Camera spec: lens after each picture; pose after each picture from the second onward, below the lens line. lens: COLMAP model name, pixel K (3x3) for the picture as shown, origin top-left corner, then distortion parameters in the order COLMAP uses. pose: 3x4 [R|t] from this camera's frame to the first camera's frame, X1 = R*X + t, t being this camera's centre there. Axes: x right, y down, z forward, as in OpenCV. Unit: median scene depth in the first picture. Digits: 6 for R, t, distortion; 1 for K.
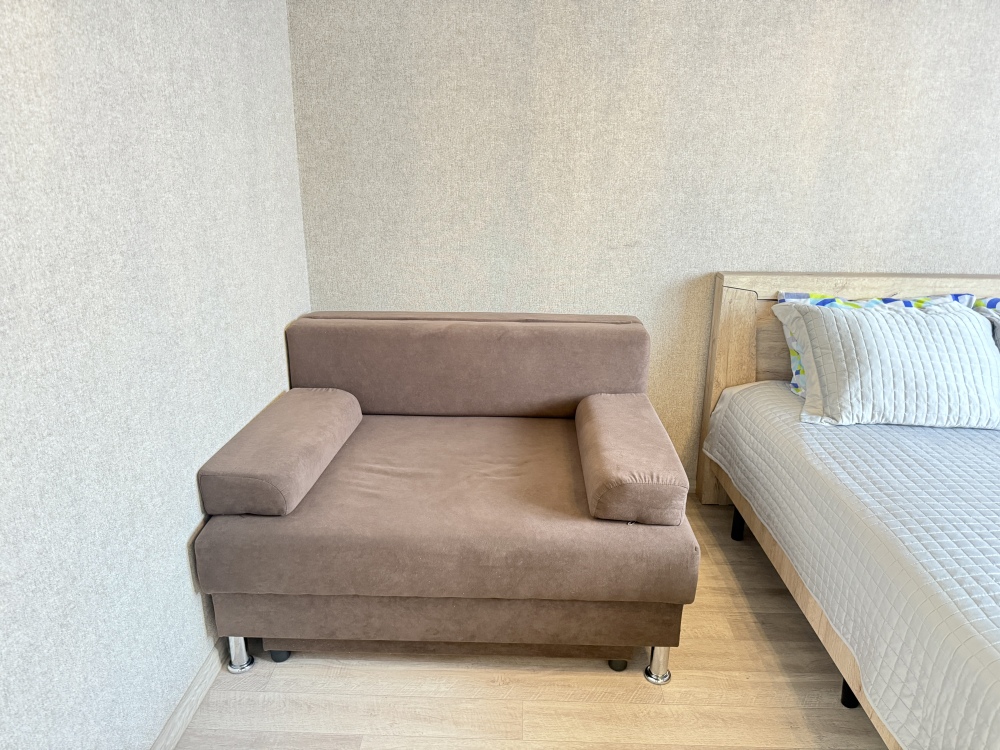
lens RADIAL K [[709.2, 0, 499.6], [0, 709.2, 377.6], [0, 0, 1]] dist [0.075350, -0.119064]
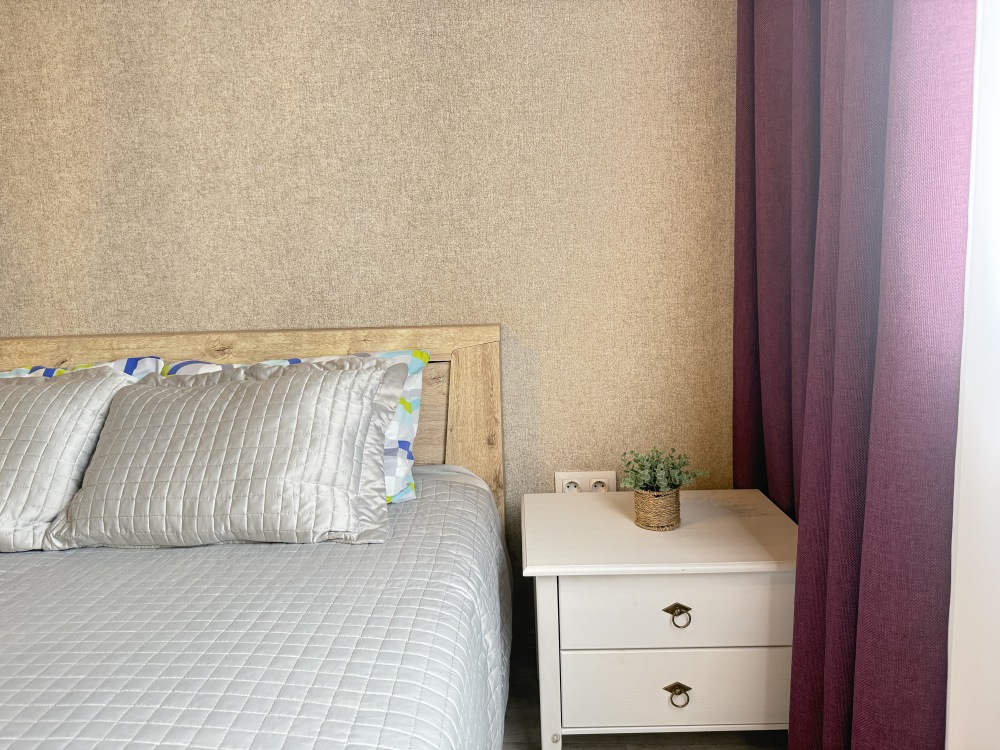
lens RADIAL K [[713.7, 0, 495.6], [0, 713.7, 377.1], [0, 0, 1]] dist [0.137893, -0.200496]
pose [[0.998359, -0.038146, -0.042719, 1.047829], [0.031041, 0.987248, -0.156131, 0.029248], [0.048130, 0.154549, 0.986812, 0.302780]]
